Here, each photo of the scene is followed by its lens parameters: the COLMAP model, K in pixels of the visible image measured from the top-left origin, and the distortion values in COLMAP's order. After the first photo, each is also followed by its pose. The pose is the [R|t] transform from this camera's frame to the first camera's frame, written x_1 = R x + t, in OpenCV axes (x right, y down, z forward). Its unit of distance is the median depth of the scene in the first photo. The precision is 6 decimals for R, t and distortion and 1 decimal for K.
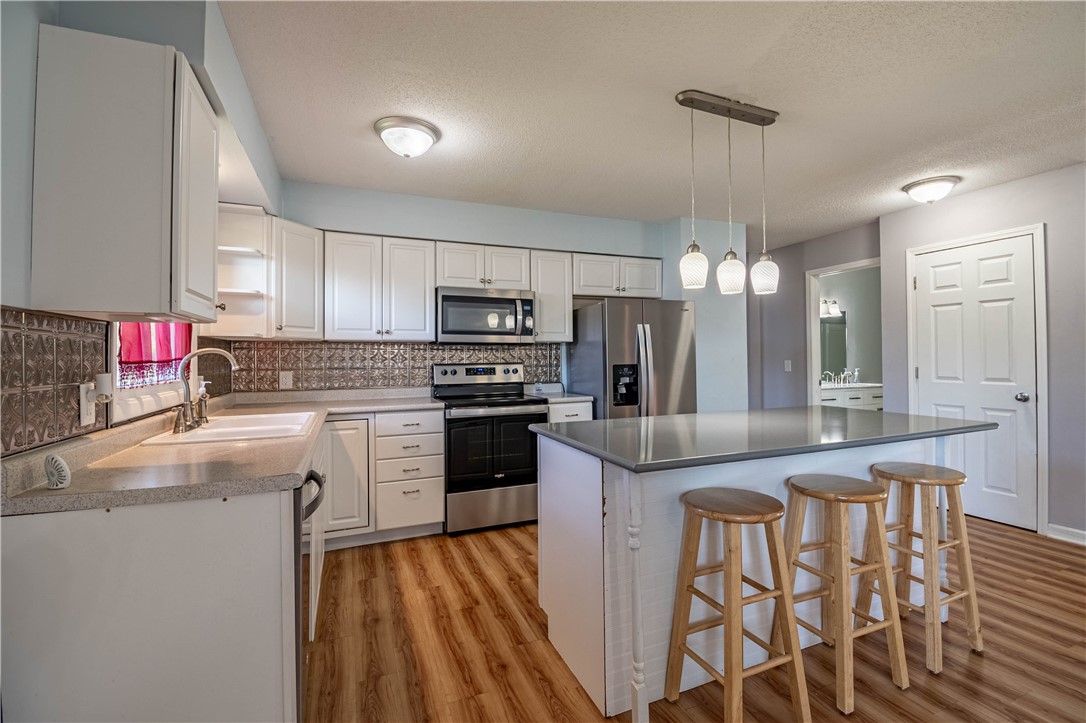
lens RADIAL K [[476.9, 0, 543.0], [0, 476.9, 361.5], [0, 0, 1]] dist [-0.042028, -0.000071]
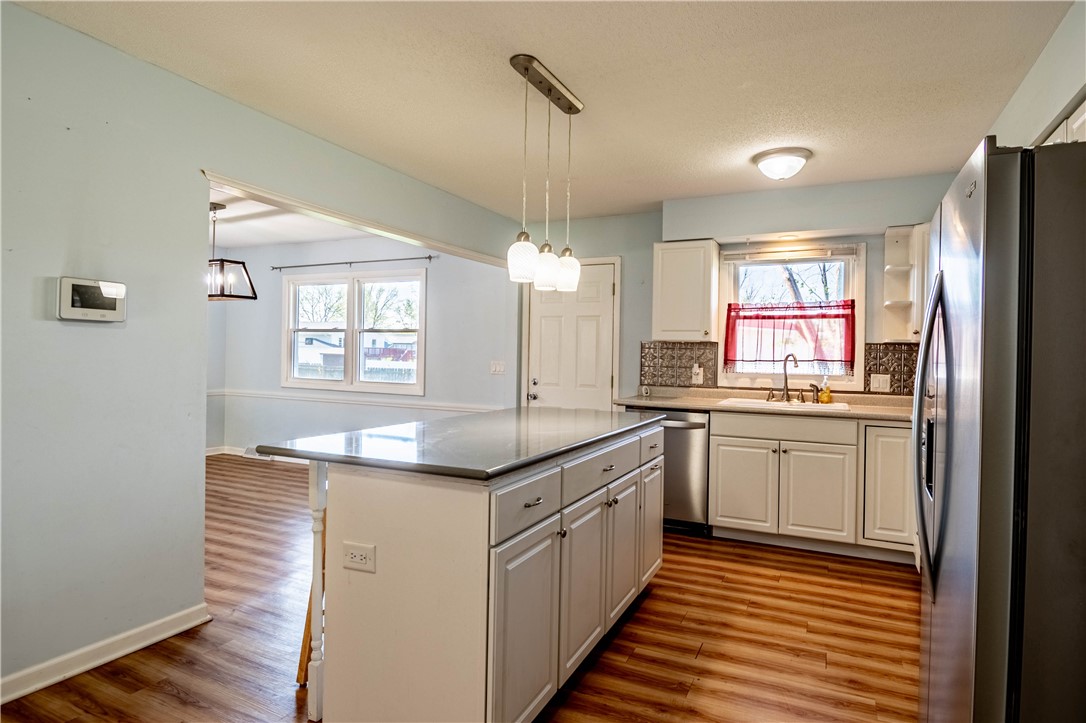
lens RADIAL K [[581.4, 0, 543.0], [0, 581.4, 361.5], [0, 0, 1]] dist [0.000384, 0.000004]
pose [[-0.749417, 0.002929, -0.662092, 0.888860], [-0.017339, 0.999560, 0.024048, -0.023163], [0.661872, 0.029502, -0.749036, 1.410976]]
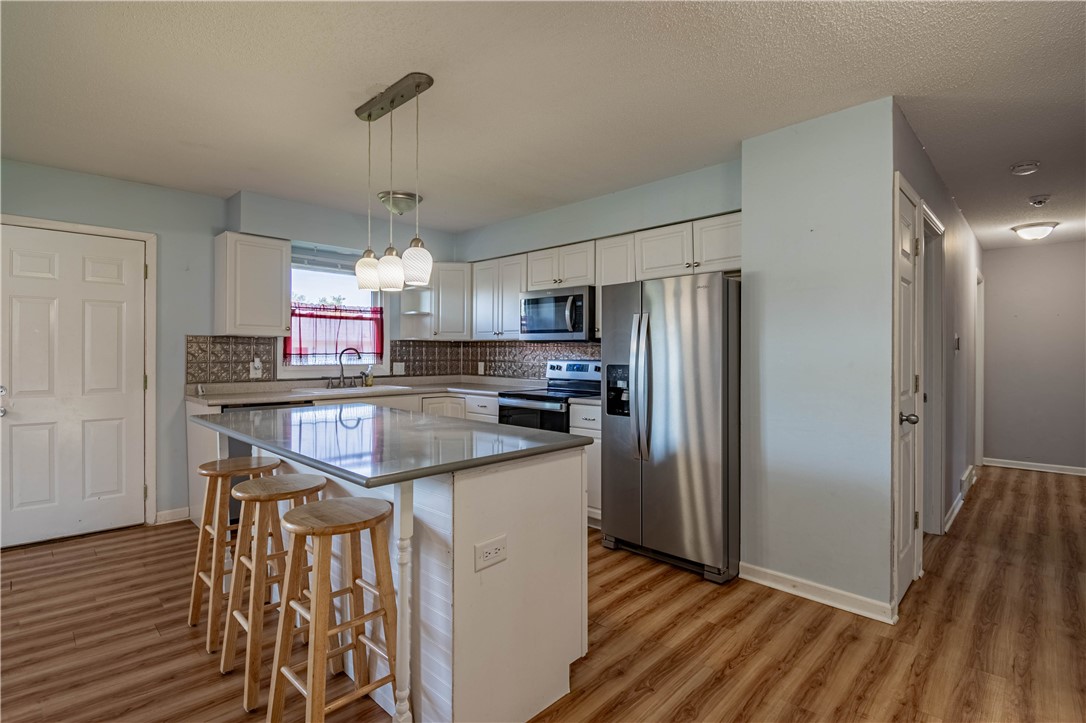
lens RADIAL K [[519.2, 0, 543.0], [0, 519.2, 361.5], [0, 0, 1]] dist [0.001366, 0.000446]
pose [[0.374076, 0.023589, -0.927098, 1.162933], [-0.016618, 0.999686, 0.018731, -0.016728], [0.927249, 0.008400, 0.374351, 0.675874]]
